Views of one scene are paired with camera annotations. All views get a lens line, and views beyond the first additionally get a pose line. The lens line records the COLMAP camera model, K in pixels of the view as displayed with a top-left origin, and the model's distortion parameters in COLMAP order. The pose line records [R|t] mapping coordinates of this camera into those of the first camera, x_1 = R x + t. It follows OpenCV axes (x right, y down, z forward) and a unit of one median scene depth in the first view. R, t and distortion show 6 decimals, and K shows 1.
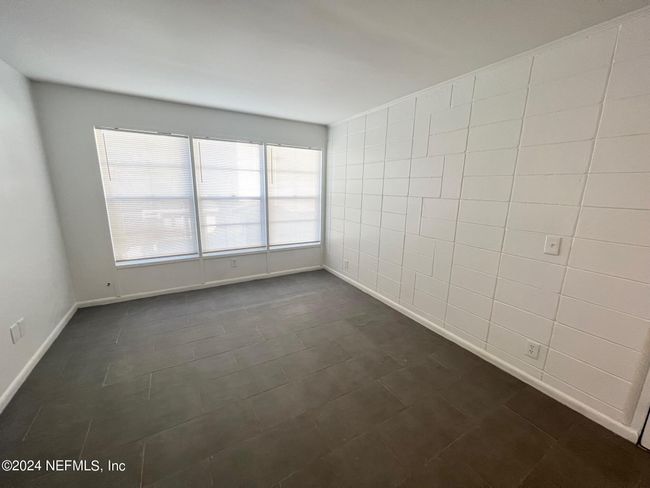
lens RADIAL K [[256.3, 0, 316.4], [0, 256.3, 242.8], [0, 0, 1]] dist [-0.001235, -0.000649]
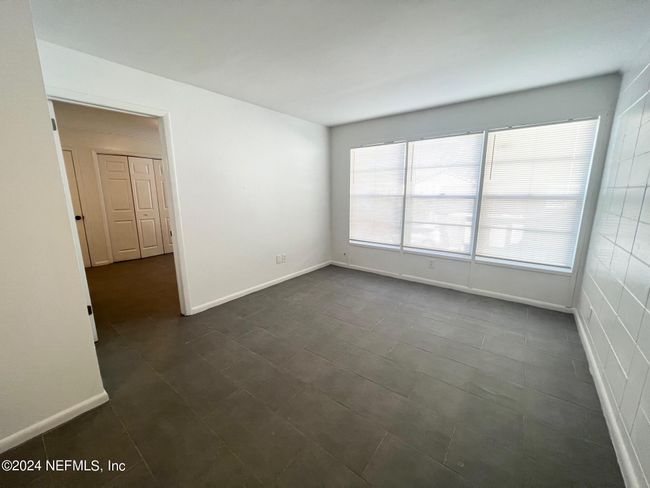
lens RADIAL K [[256.3, 0, 316.4], [0, 256.3, 242.8], [0, 0, 1]] dist [-0.001235, -0.000649]
pose [[0.373201, 0.175721, -0.910957, 0.394362], [-0.170787, 0.978131, 0.118711, -0.040174], [0.911895, 0.111277, 0.395050, 0.216176]]
